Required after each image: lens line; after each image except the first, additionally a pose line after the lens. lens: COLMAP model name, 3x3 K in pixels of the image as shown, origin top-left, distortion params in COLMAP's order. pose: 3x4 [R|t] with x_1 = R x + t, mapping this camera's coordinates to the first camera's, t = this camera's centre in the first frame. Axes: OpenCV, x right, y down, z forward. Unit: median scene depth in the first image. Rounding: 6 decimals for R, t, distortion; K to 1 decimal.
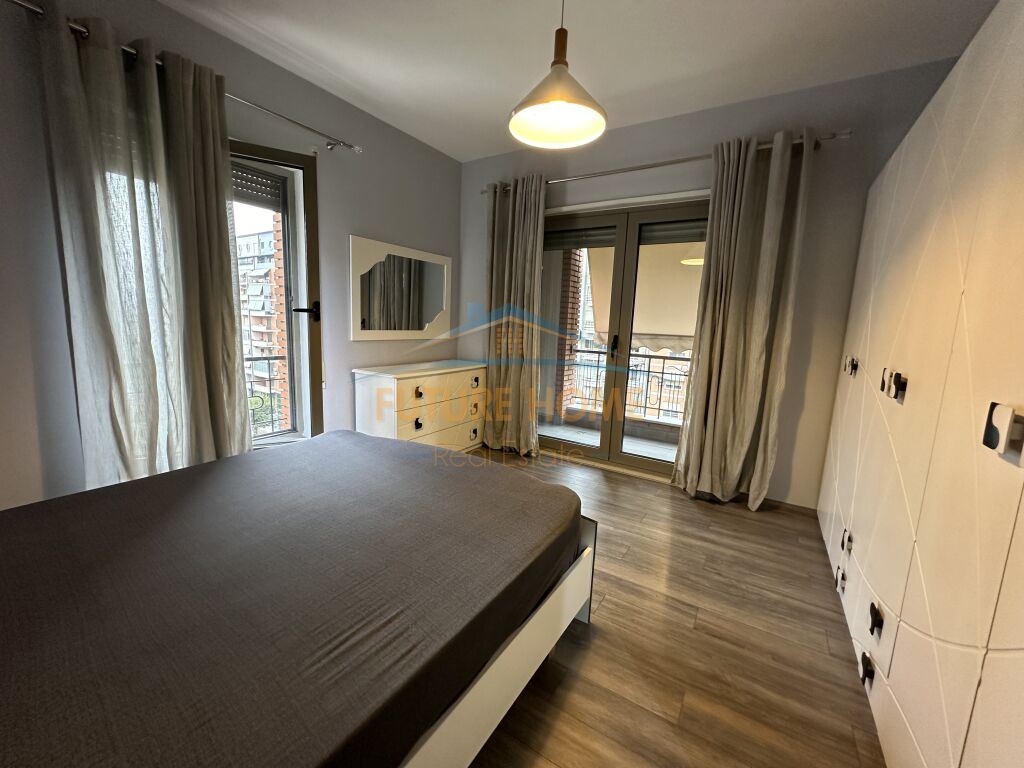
lens RADIAL K [[408.5, 0, 512.0], [0, 408.5, 384.0], [0, 0, 1]] dist [-0.000558, 0.000302]
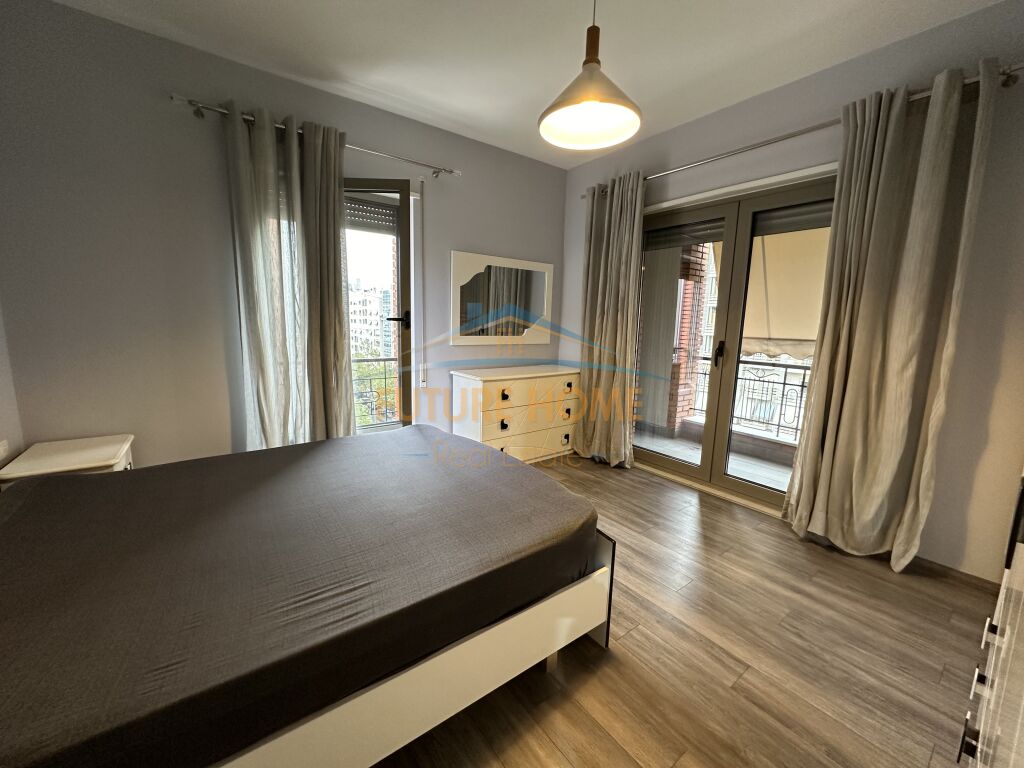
lens RADIAL K [[408.5, 0, 512.0], [0, 408.5, 384.0], [0, 0, 1]] dist [-0.000558, 0.000302]
pose [[0.935942, 0.039218, -0.349963, 0.175592], [-0.043024, 0.999069, -0.003104, -0.005257], [0.349516, 0.017962, 0.936758, 0.021444]]
